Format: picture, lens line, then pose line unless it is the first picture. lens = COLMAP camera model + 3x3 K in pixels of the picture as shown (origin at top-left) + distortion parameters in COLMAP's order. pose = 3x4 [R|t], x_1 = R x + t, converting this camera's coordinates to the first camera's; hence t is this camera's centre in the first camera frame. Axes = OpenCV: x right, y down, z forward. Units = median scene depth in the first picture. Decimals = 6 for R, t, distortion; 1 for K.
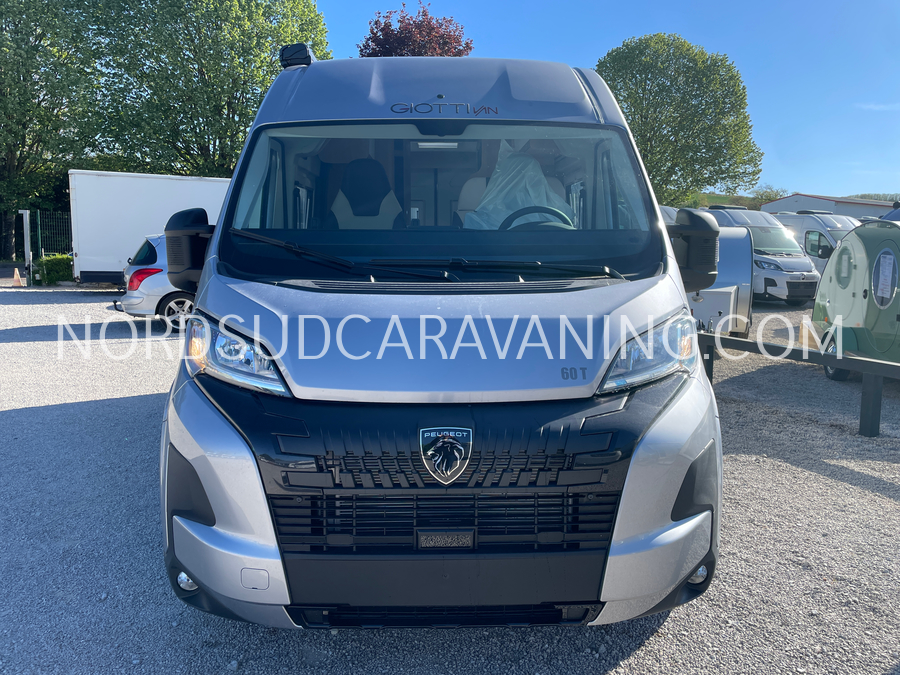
lens RADIAL K [[690.9, 0, 446.7], [0, 690.9, 334.5], [0, 0, 1]] dist [0.029795, -0.036853]
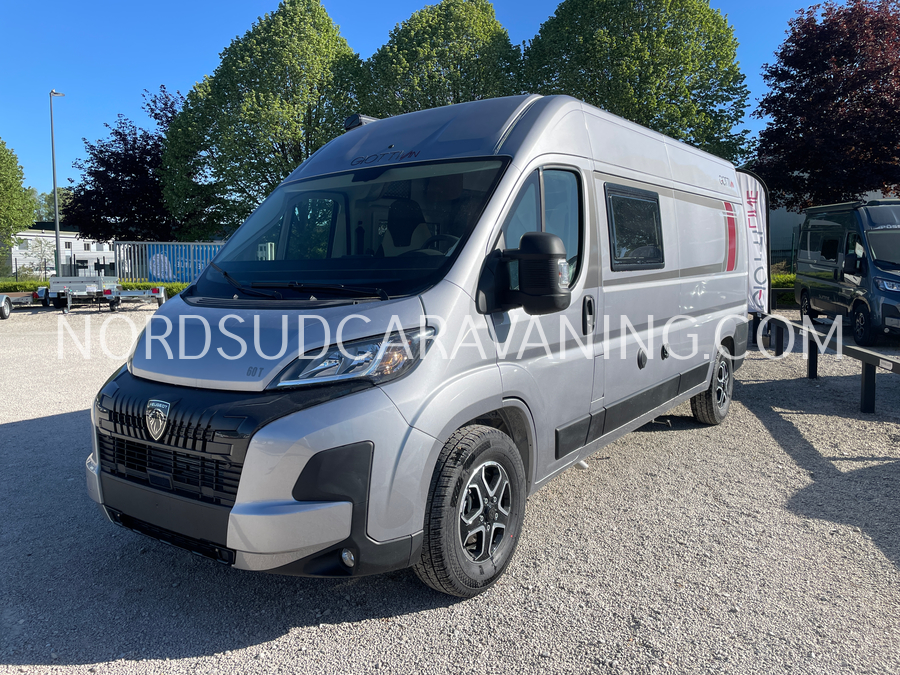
lens RADIAL K [[690.9, 0, 443.0], [0, 690.9, 334.5], [0, 0, 1]] dist [0.029795, -0.036853]
pose [[0.798674, 0.039273, -0.600480, 1.220394], [-0.058978, 0.998173, -0.013161, -0.015587], [0.598866, 0.045926, 0.799531, 0.179345]]
